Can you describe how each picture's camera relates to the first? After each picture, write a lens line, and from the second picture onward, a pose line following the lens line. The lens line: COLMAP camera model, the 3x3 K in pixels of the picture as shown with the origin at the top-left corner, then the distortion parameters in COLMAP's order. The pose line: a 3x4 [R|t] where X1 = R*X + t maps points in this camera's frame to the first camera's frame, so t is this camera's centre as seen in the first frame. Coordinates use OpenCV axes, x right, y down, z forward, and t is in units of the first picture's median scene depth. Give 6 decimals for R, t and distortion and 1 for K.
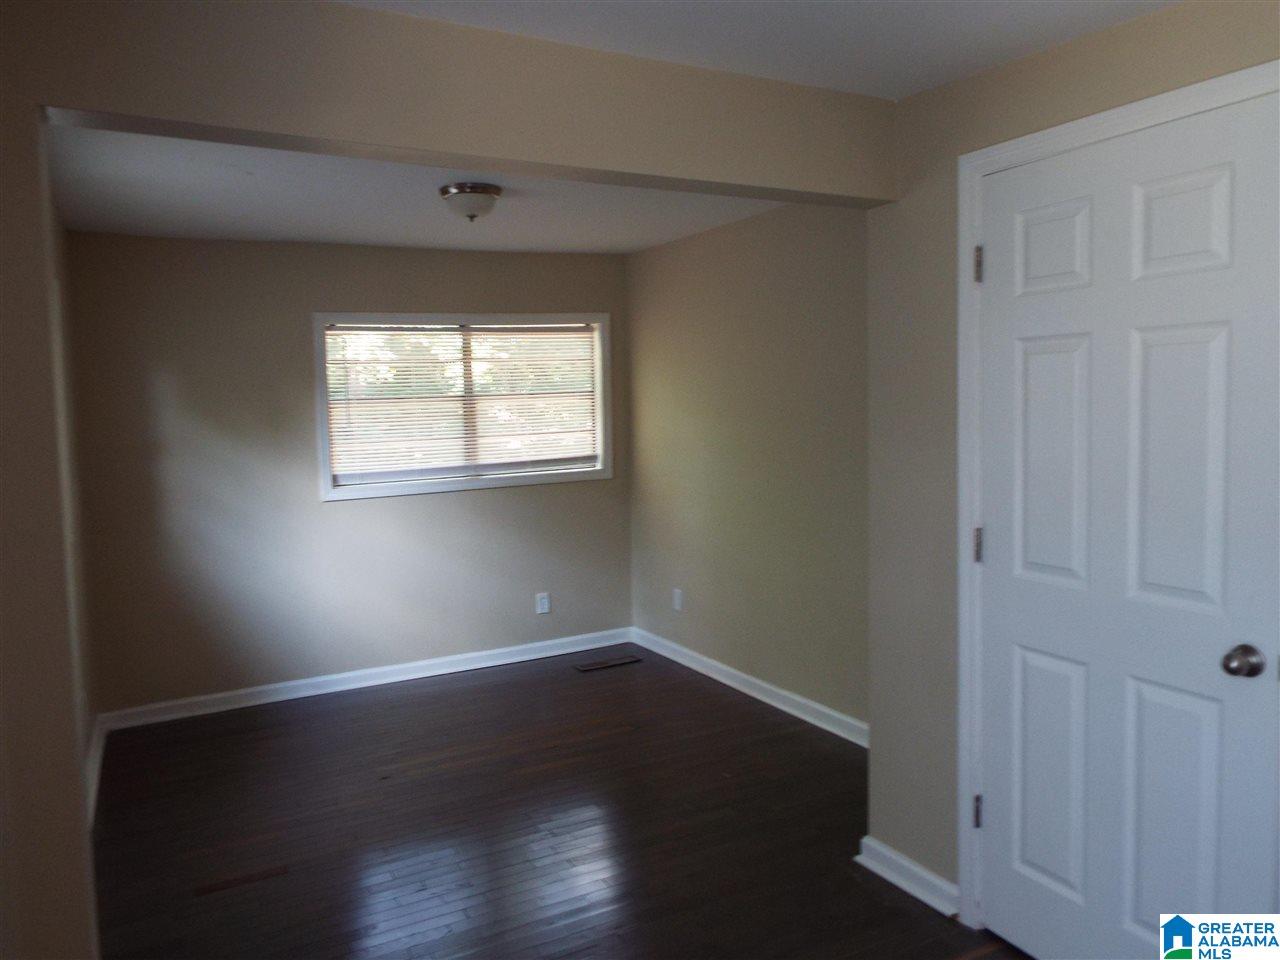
lens RADIAL K [[936.5, 0, 640.8], [0, 936.5, 484.9], [0, 0, 1]] dist [-0.012272, 0.003072]
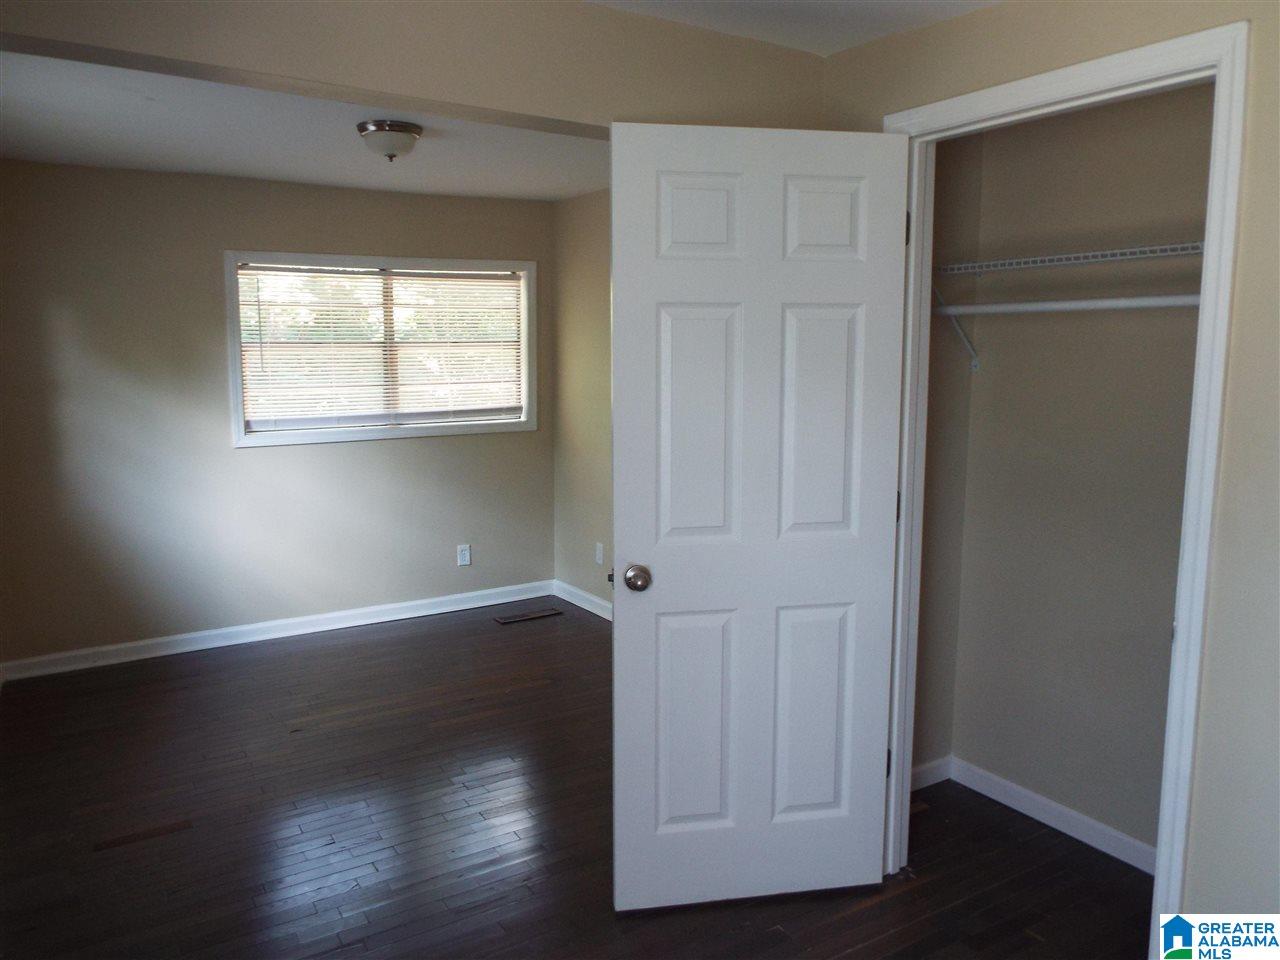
lens RADIAL K [[933.0, 0, 644.5], [0, 933.0, 472.1], [0, 0, 1]] dist [-0.007542, -0.000377]
pose [[0.997461, 0.018957, 0.068647, 0.016953], [-0.021510, 0.999097, 0.036640, -0.001415], [-0.067891, -0.038024, 0.996968, 0.008822]]
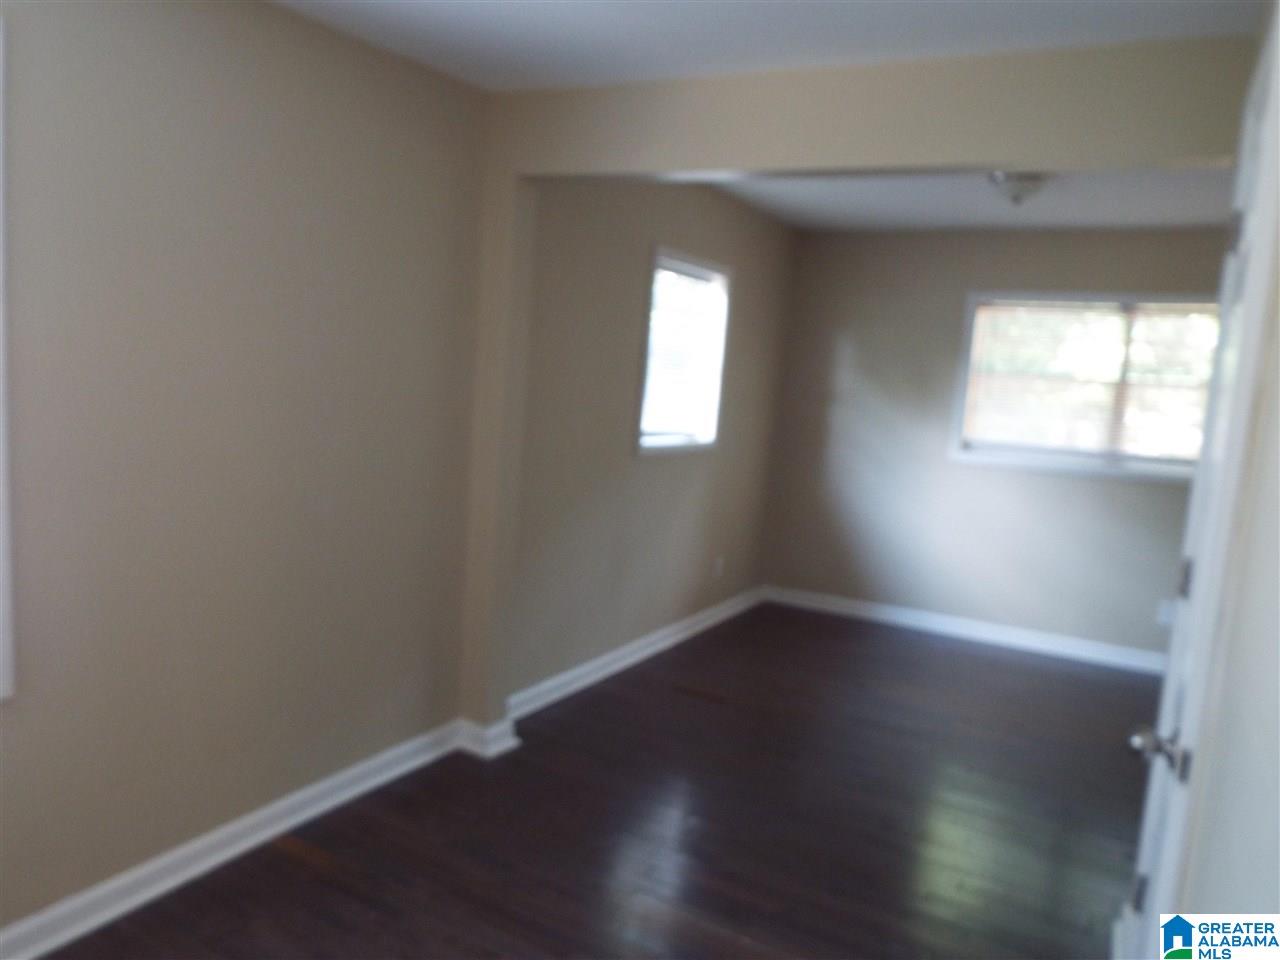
lens RADIAL K [[936.5, 0, 640.8], [0, 936.5, 484.9], [0, 0, 1]] dist [-0.012272, 0.003072]
pose [[0.537096, 0.165569, -0.827112, 0.378379], [-0.148906, 0.983758, 0.100232, -0.011533], [0.830274, 0.069328, 0.553027, 0.066345]]
